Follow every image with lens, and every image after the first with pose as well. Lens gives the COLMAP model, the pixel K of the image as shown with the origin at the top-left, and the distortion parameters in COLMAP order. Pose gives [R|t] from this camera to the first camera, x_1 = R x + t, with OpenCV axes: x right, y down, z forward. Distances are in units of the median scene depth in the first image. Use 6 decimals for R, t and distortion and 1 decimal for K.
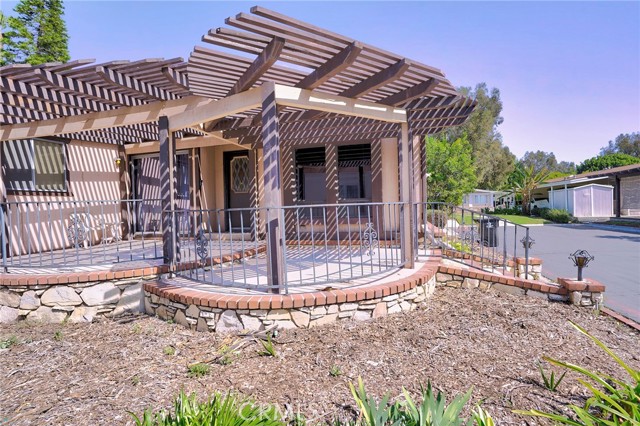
lens RADIAL K [[314.2, 0, 324.6], [0, 314.2, 212.4], [0, 0, 1]] dist [-0.028226, 0.000162]
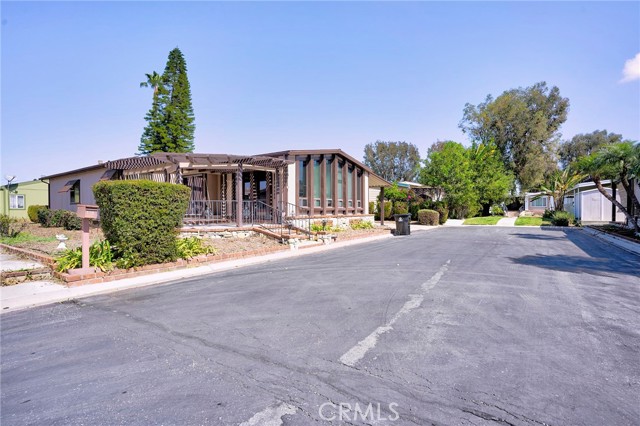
lens RADIAL K [[314.2, 0, 324.6], [0, 314.2, 212.4], [0, 0, 1]] dist [-0.028226, 0.000162]
pose [[0.938448, 0.026649, -0.344391, 0.366876], [-0.026577, 0.999635, 0.004933, 0.005816], [0.344397, 0.004524, 0.938813, -0.230433]]
